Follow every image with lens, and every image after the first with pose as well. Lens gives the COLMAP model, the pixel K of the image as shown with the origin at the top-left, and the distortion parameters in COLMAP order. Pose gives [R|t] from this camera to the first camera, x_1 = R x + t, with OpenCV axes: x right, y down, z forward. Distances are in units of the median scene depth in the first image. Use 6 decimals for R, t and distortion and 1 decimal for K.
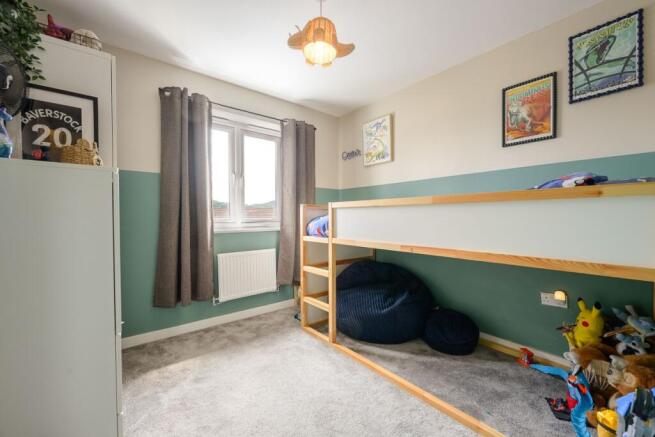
lens RADIAL K [[273.6, 0, 327.5], [0, 273.6, 218.5], [0, 0, 1]] dist [-0.000958, 0.000011]
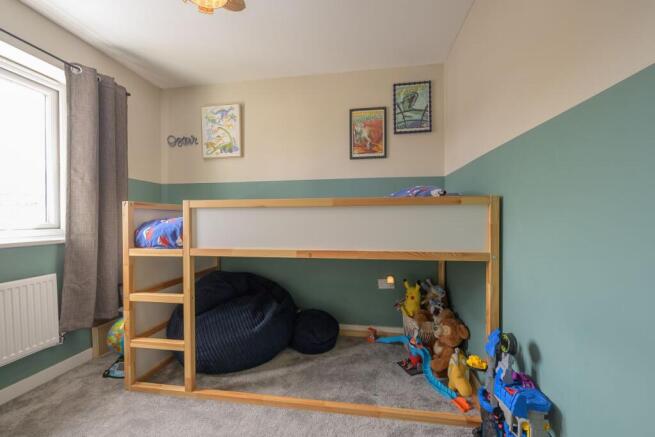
lens RADIAL K [[273.6, 0, 327.5], [0, 273.6, 218.5], [0, 0, 1]] dist [-0.000958, 0.000011]
pose [[0.734056, -0.000969, 0.679088, -0.210952], [0.007630, 0.999948, -0.006821, -0.001696], [-0.679046, 0.010188, 0.734025, 0.206845]]
